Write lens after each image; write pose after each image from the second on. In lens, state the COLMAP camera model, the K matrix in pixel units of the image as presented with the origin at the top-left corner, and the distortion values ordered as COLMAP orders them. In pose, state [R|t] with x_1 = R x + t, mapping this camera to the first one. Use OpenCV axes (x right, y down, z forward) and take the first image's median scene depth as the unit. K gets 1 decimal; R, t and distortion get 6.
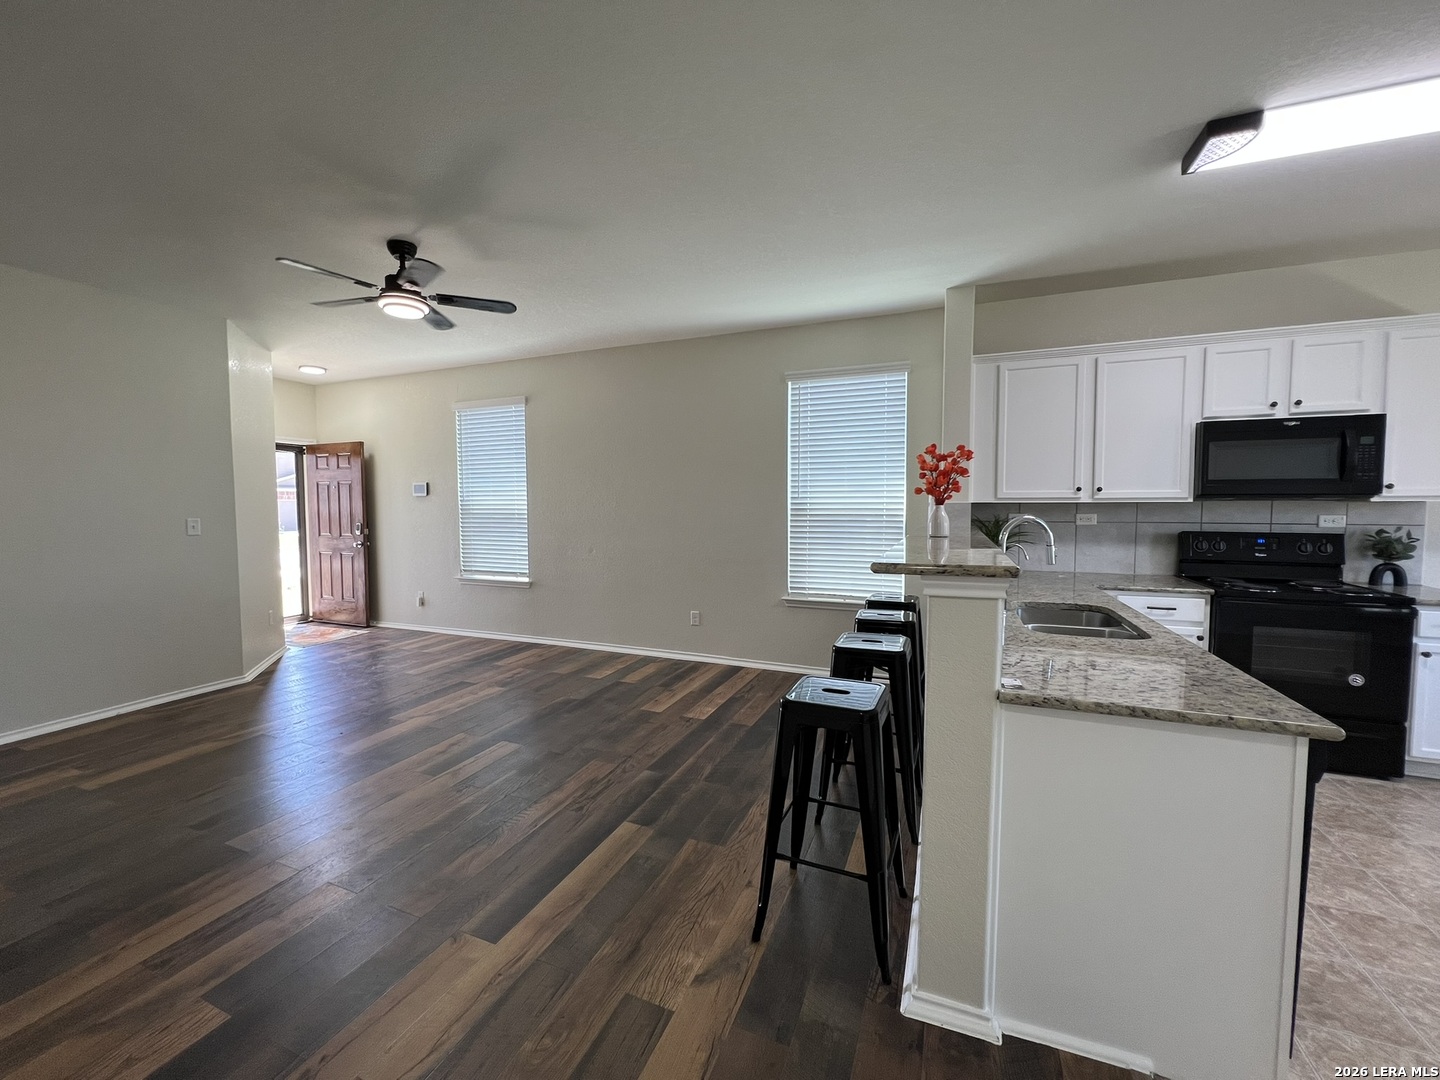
lens RADIAL K [[577.2, 0, 716.9], [0, 577.2, 536.1], [0, 0, 1]] dist [-0.003183, 0.000743]
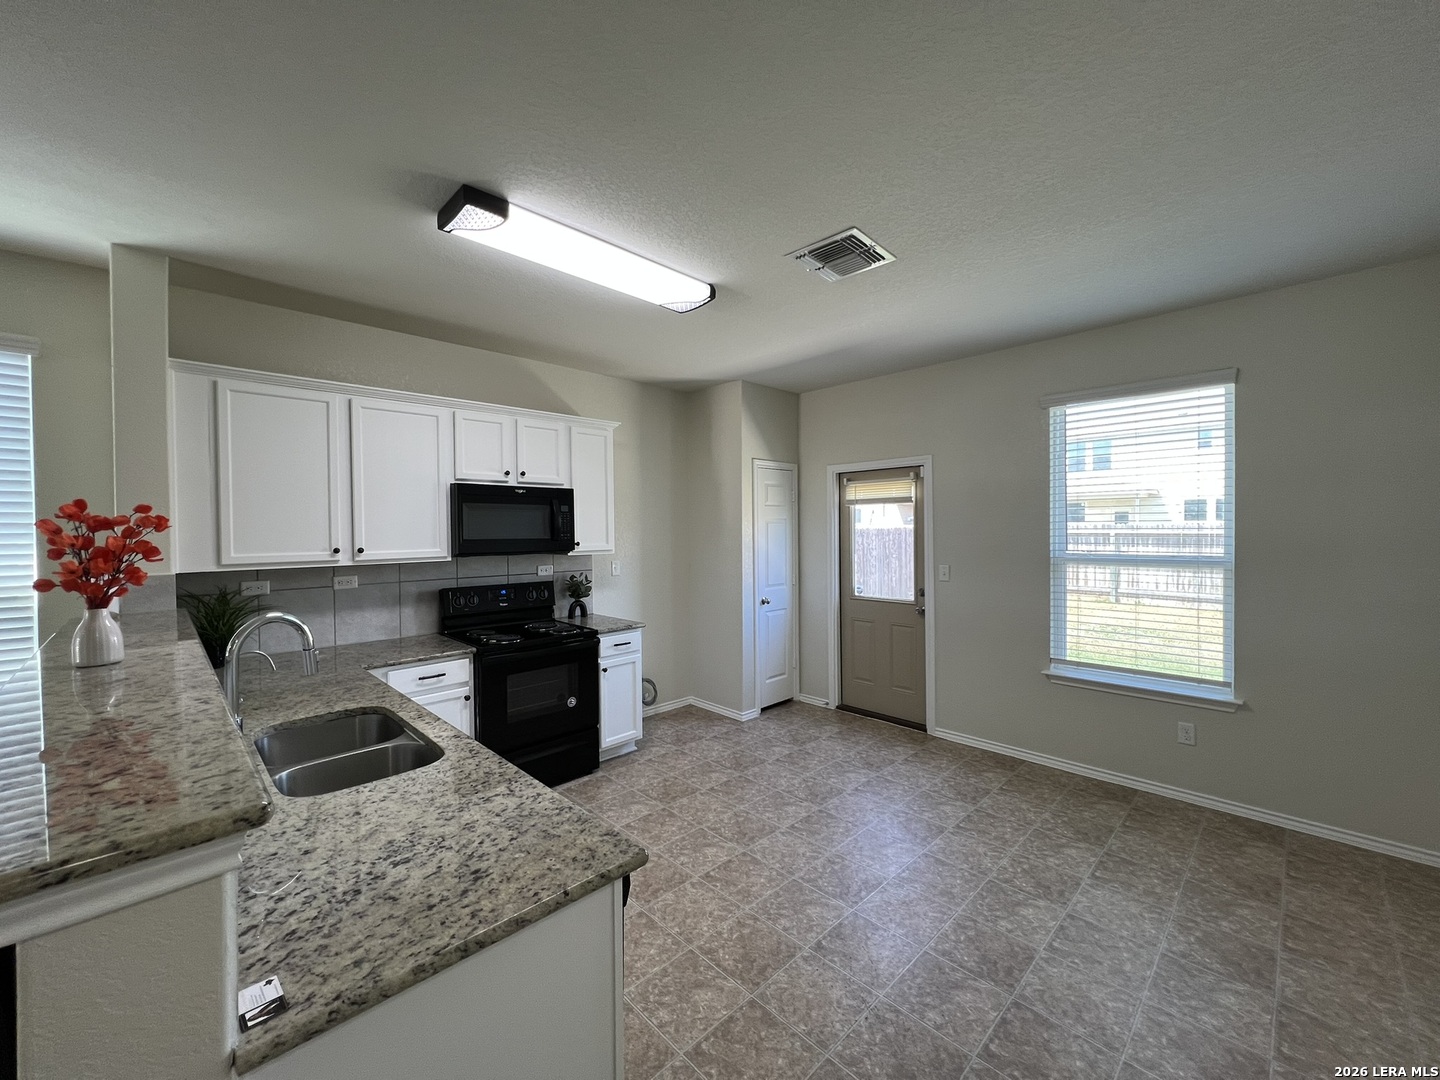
lens RADIAL K [[575.2, 0, 716.5], [0, 575.2, 535.5], [0, 0, 1]] dist [-0.002747, 0.000972]
pose [[0.400633, -0.012715, 0.916150, 0.087405], [0.059614, 0.998147, -0.012217, -0.063362], [-0.914297, 0.059510, 0.400649, 0.165931]]
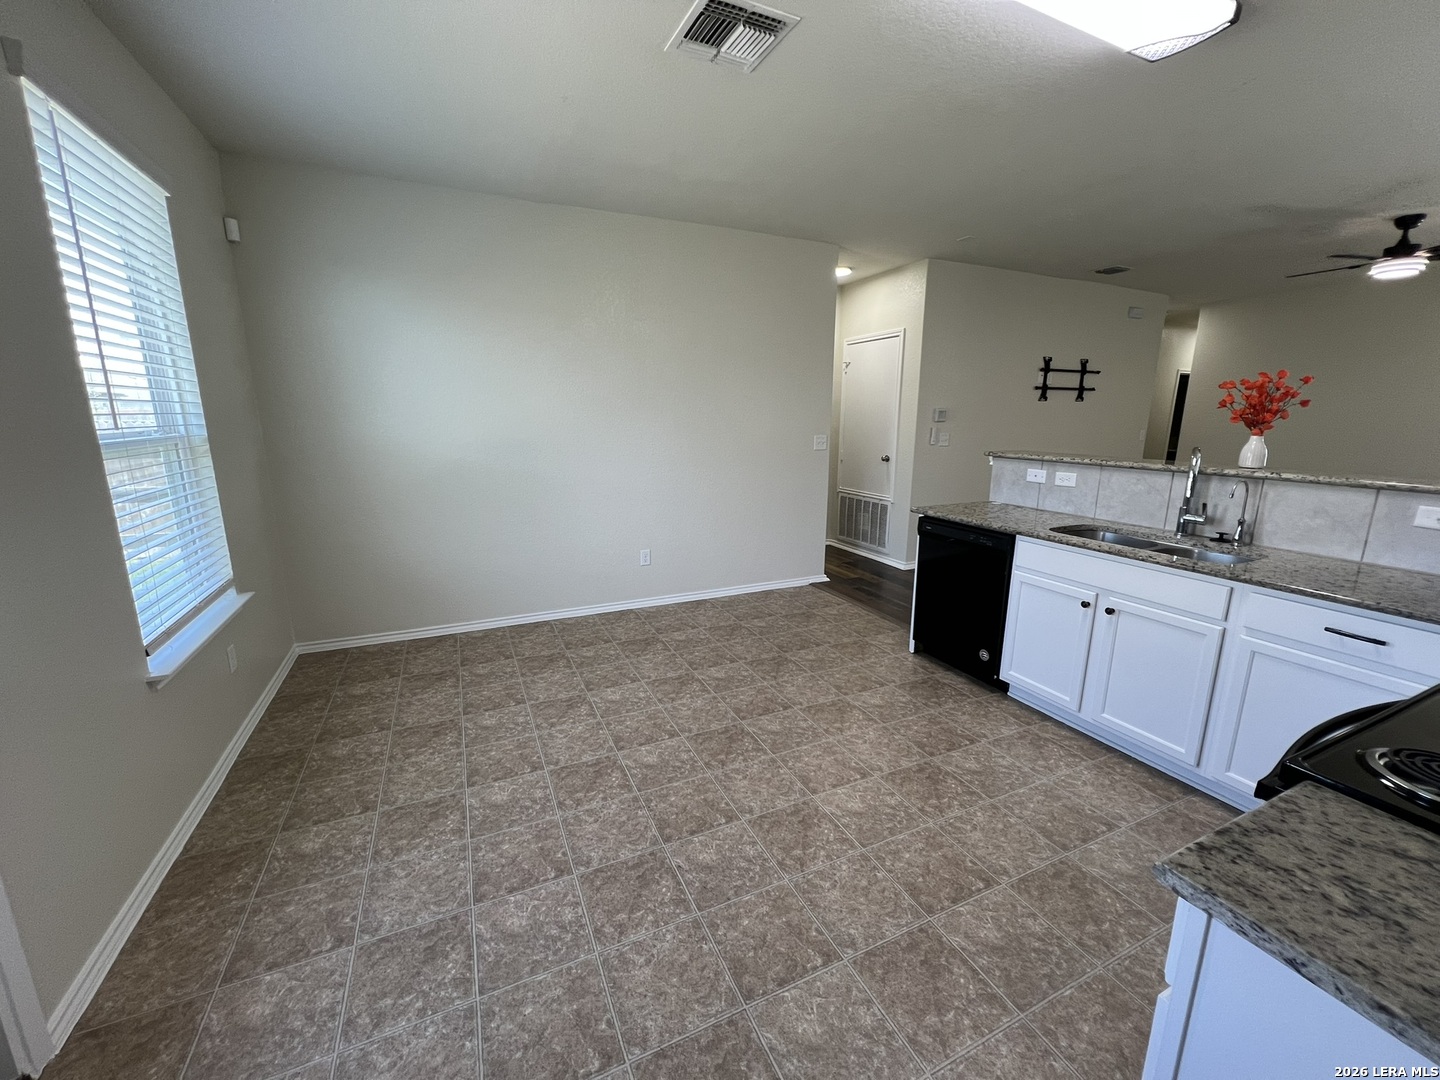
lens RADIAL K [[575.2, 0, 716.5], [0, 575.2, 535.5], [0, 0, 1]] dist [-0.002747, 0.000972]
pose [[-0.681110, 0.152789, -0.716062, 1.352945], [-0.044015, 0.967672, 0.248343, -0.070866], [0.730857, 0.200666, -0.652366, 0.776085]]
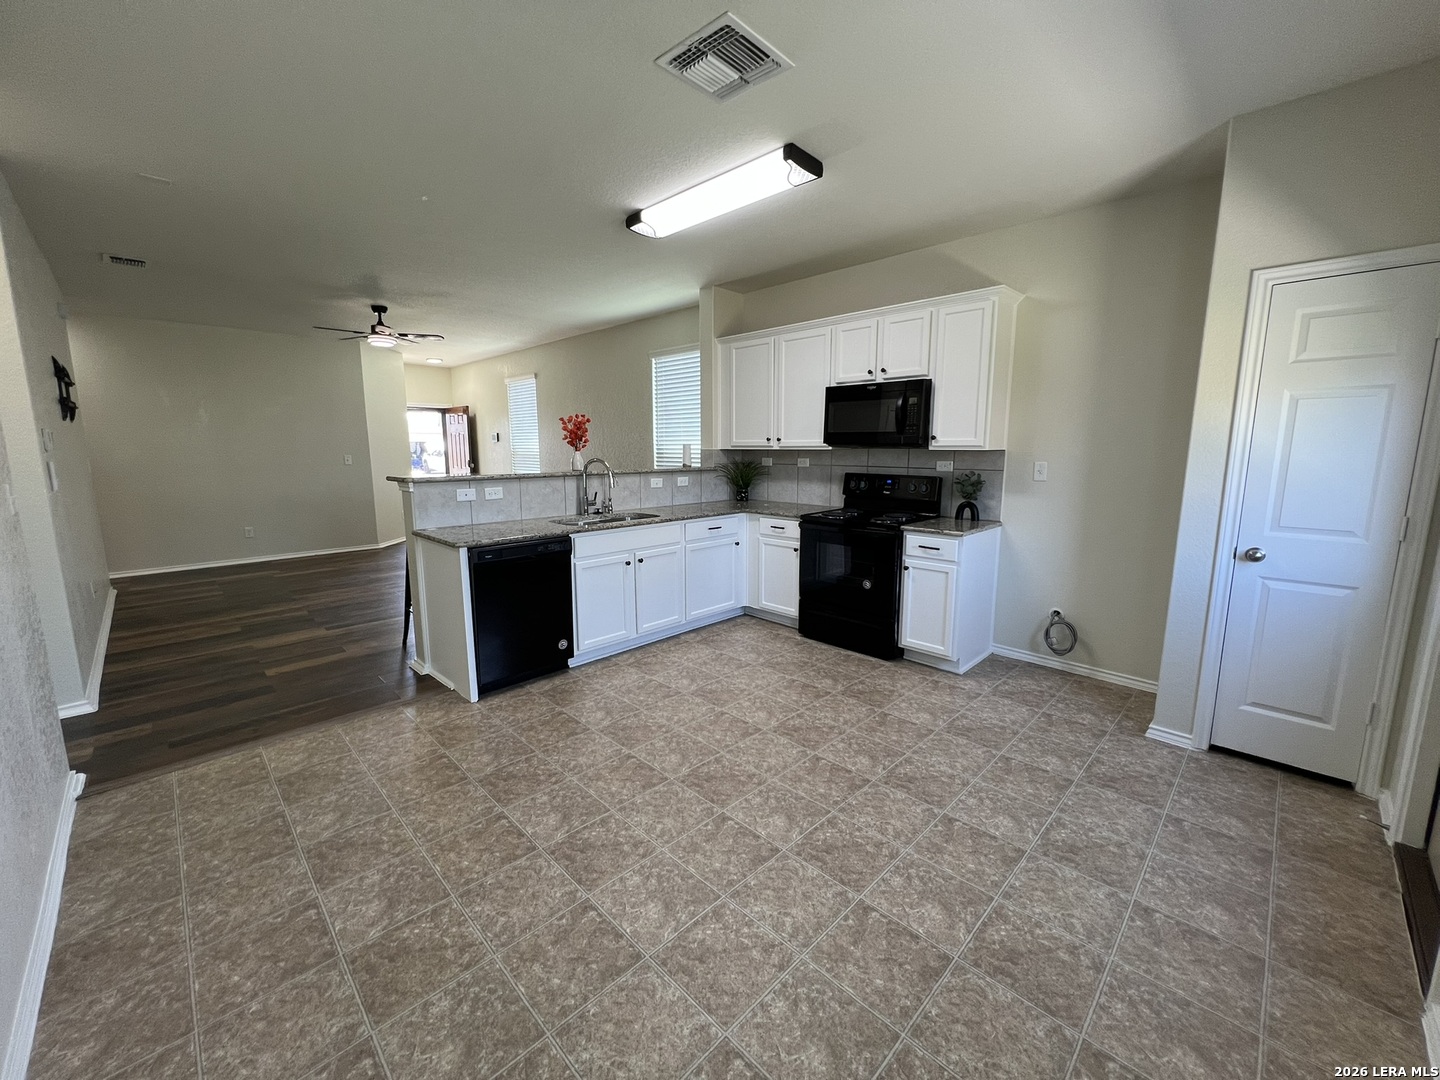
lens RADIAL K [[573.2, 0, 716.6], [0, 573.2, 536.7], [0, 0, 1]] dist [-0.000831, 0.000453]
pose [[0.921249, 0.063337, -0.383783, 1.093375], [-0.023996, 0.994029, 0.106448, 0.004591], [0.388233, -0.088856, 0.917267, -0.297848]]
